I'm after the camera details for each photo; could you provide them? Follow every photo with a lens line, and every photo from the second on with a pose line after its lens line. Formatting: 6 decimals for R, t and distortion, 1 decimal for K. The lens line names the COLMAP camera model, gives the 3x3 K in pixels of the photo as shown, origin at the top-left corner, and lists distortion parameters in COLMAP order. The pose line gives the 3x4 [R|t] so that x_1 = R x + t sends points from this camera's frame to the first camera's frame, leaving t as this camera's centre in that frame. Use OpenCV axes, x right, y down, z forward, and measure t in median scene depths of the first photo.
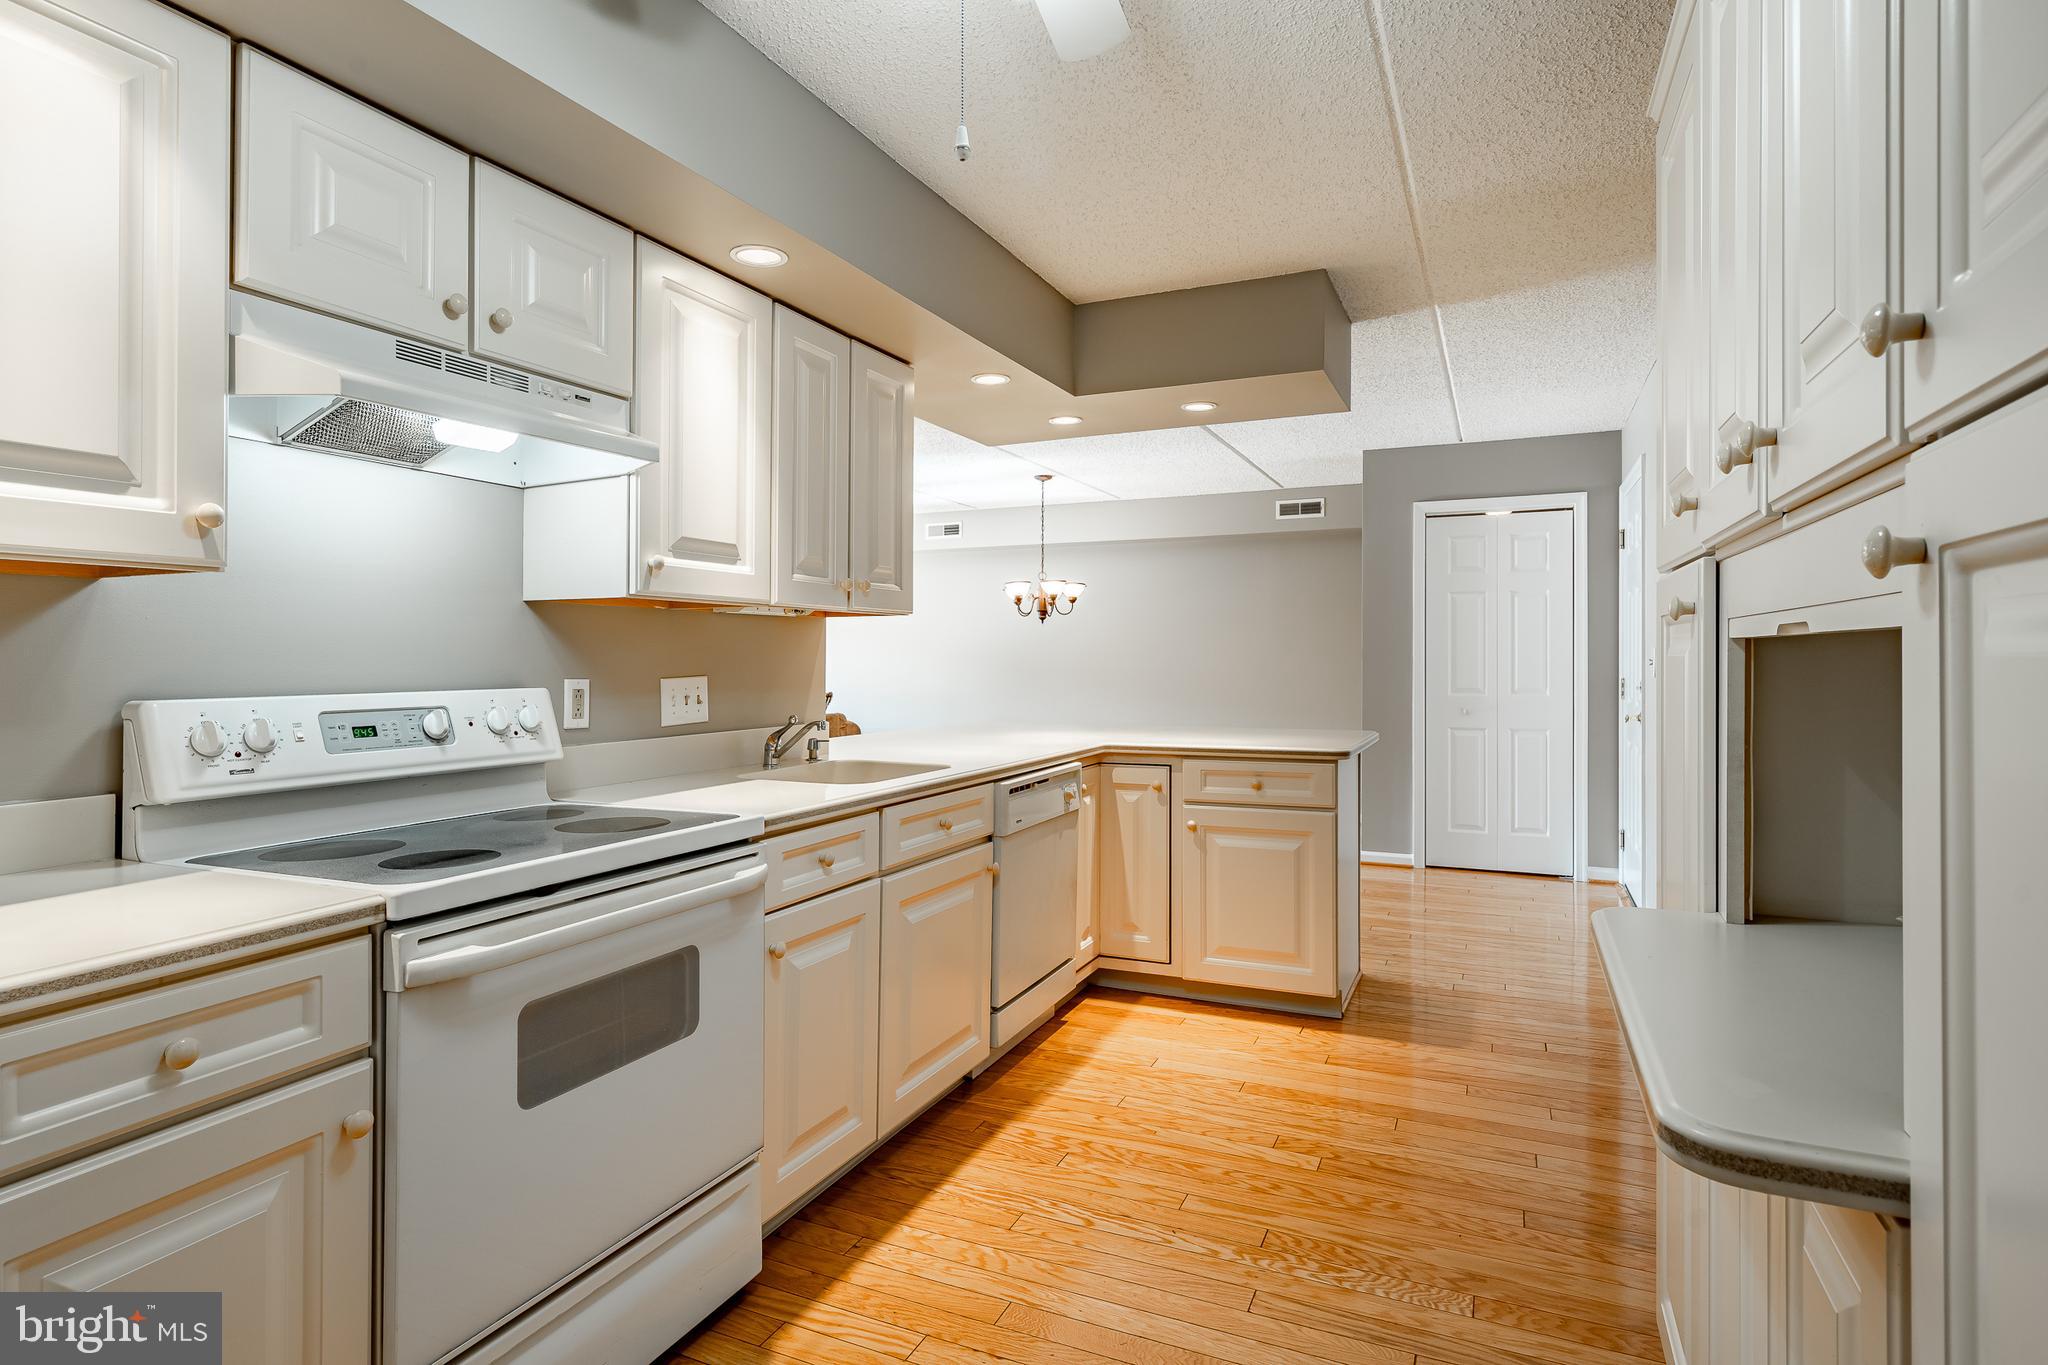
lens RADIAL K [[1047.1, 0, 1026.0], [0, 1047.1, 664.1], [0, 0, 1]] dist [-0.001107, -0.001116]
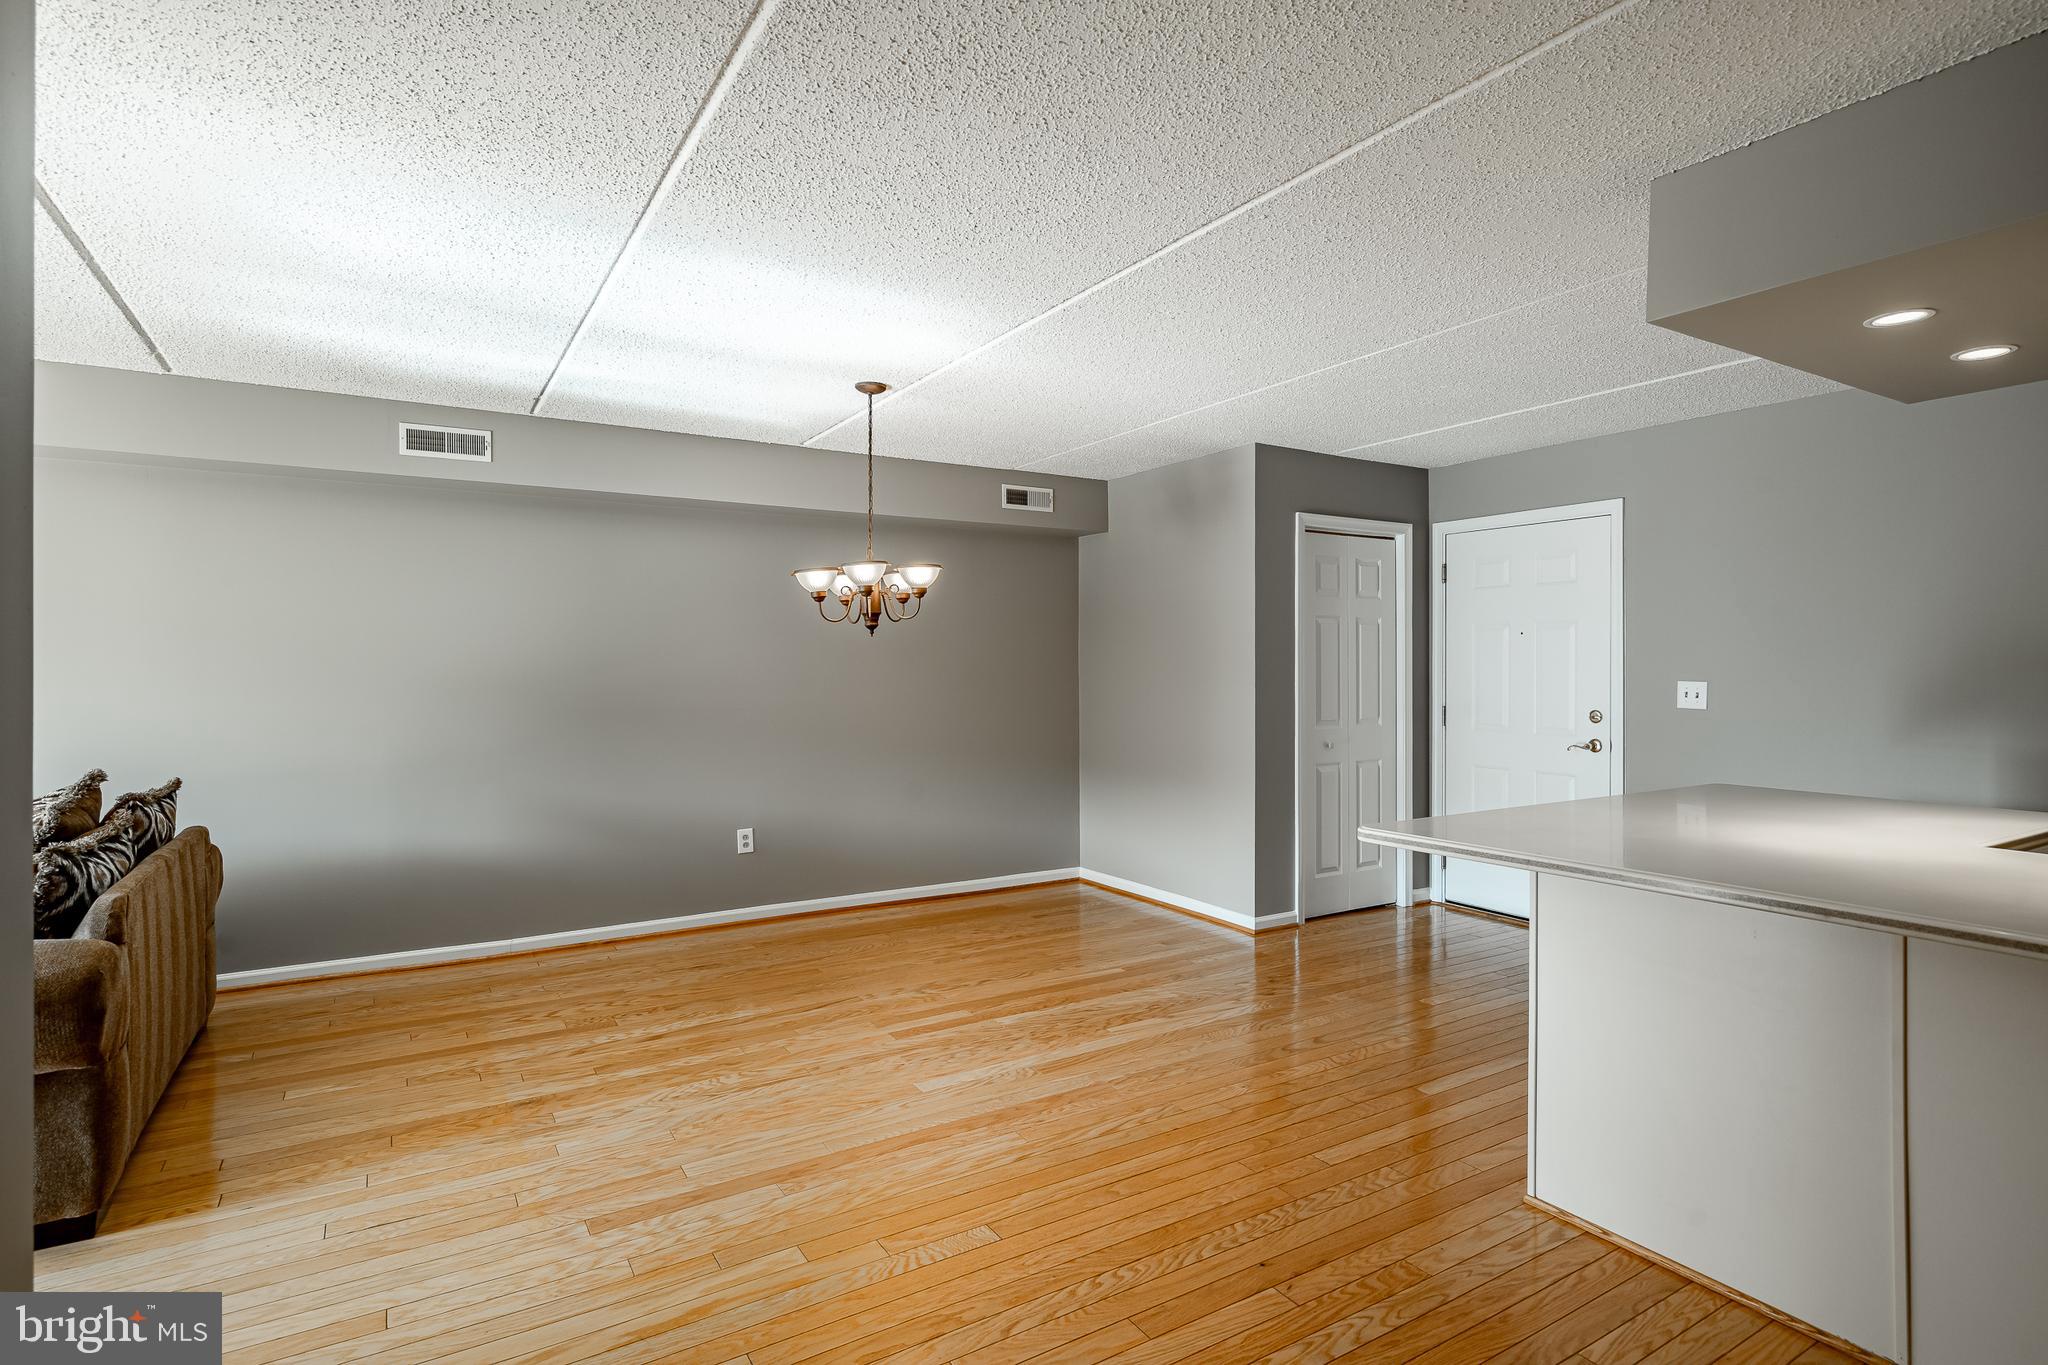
lens RADIAL K [[1047.1, 0, 1024.1], [0, 1047.1, 677.2], [0, 0, 1]] dist [-0.001107, -0.001116]
pose [[0.563286, -0.006106, 0.826240, -1.204544], [0.005438, 0.999978, 0.003683, -0.048968], [-0.826244, 0.002418, 0.563307, 1.696835]]
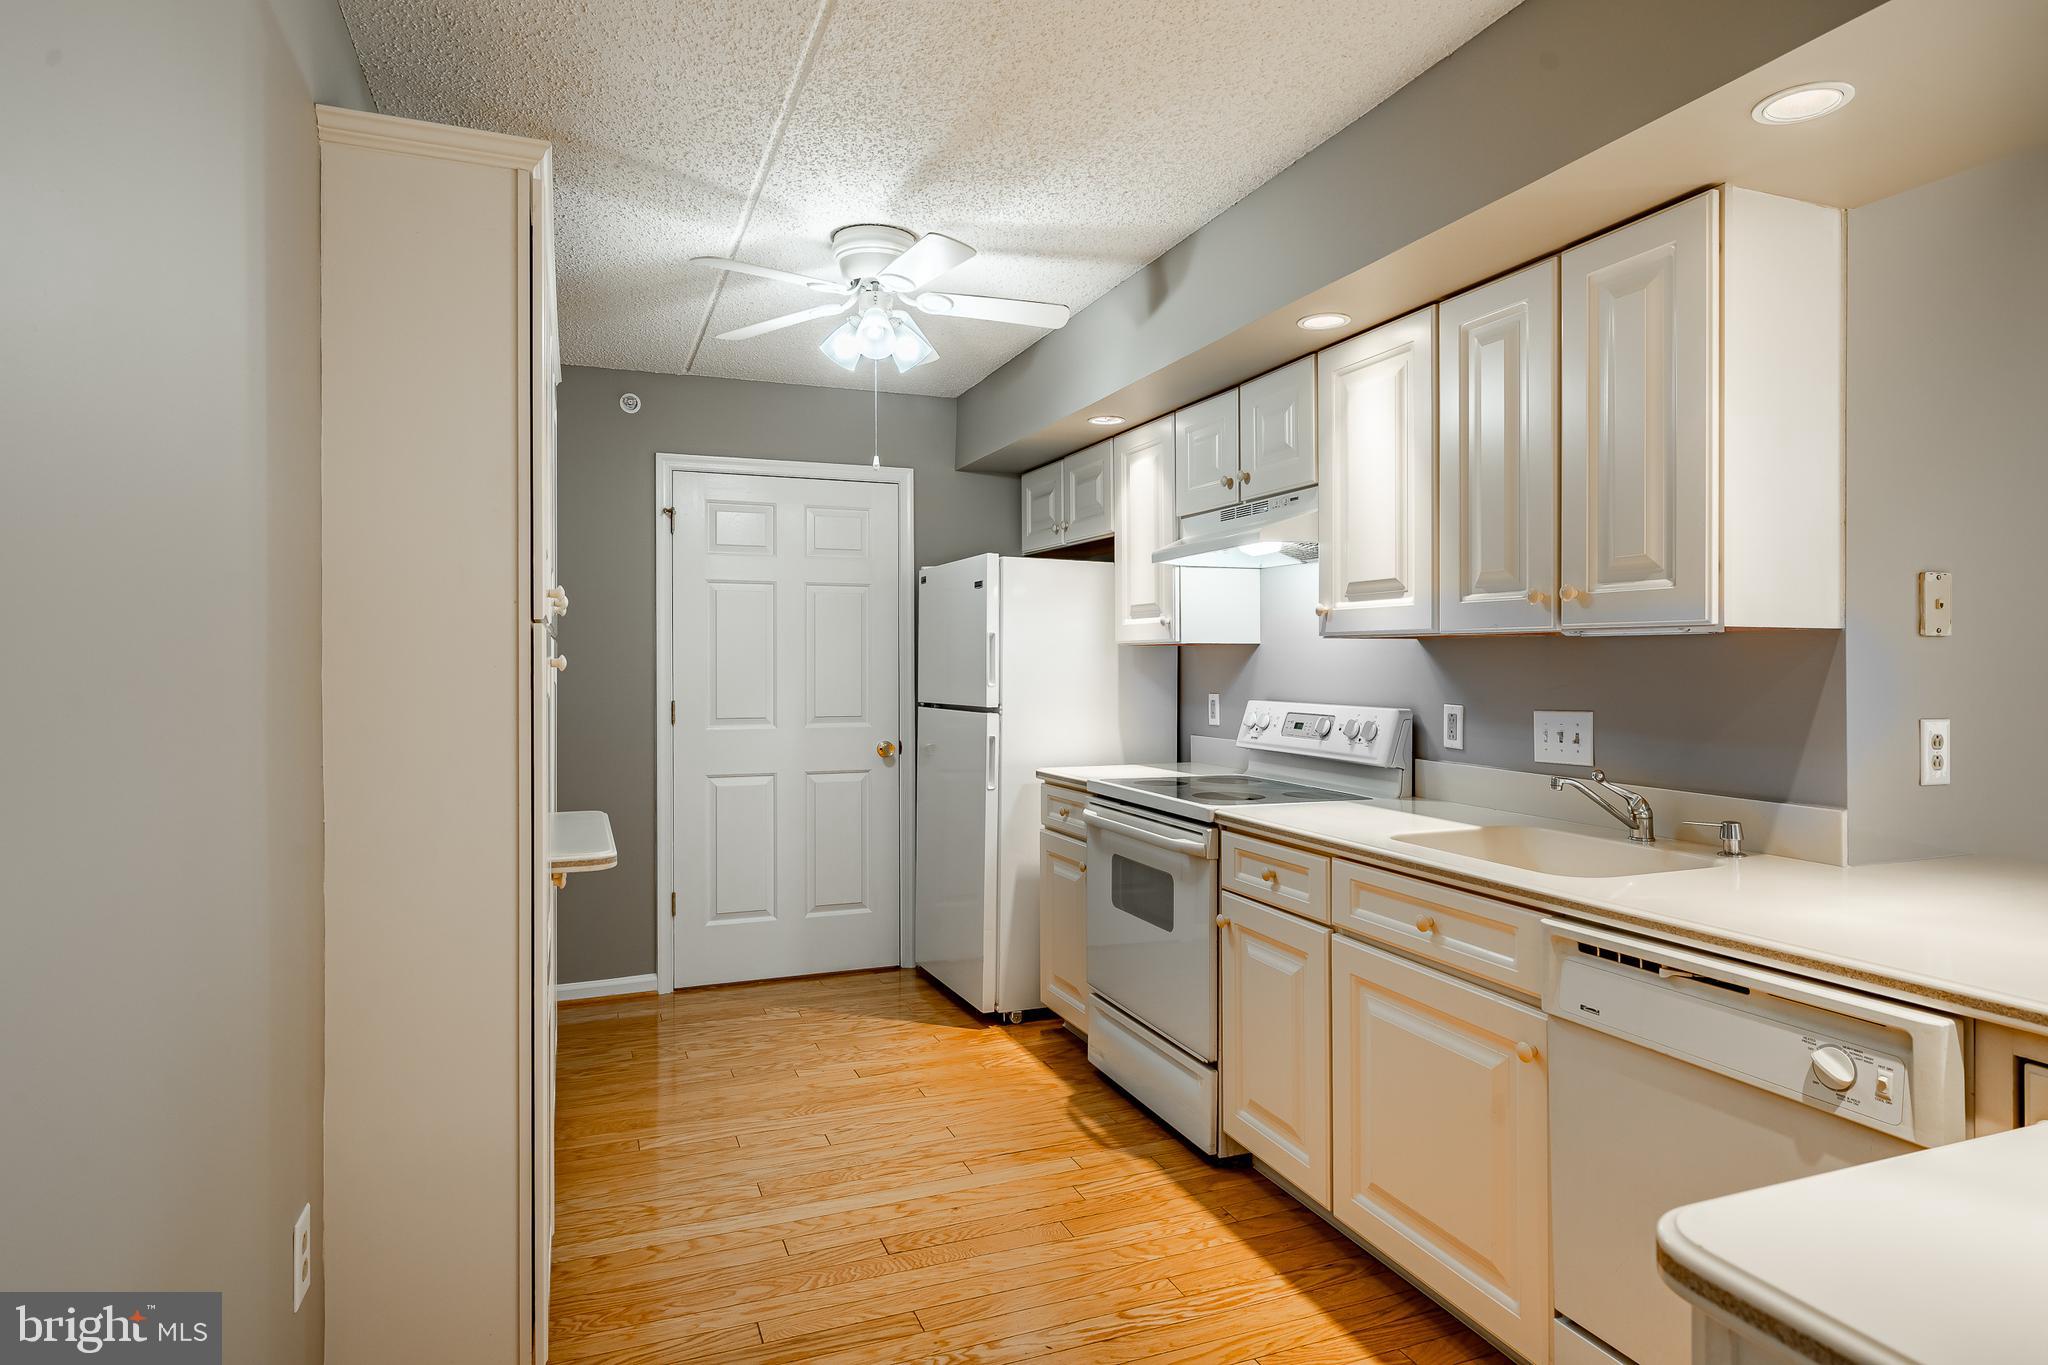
lens RADIAL K [[1155.9, 0, 1033.9], [0, 1155.9, 676.8], [0, 0, 1]] dist [0.012903, 0.000707]
pose [[-0.688935, 0.013105, -0.724704, 0.772774], [-0.003335, 0.999769, 0.021250, -0.040320], [0.724815, 0.017057, -0.688732, 1.499685]]
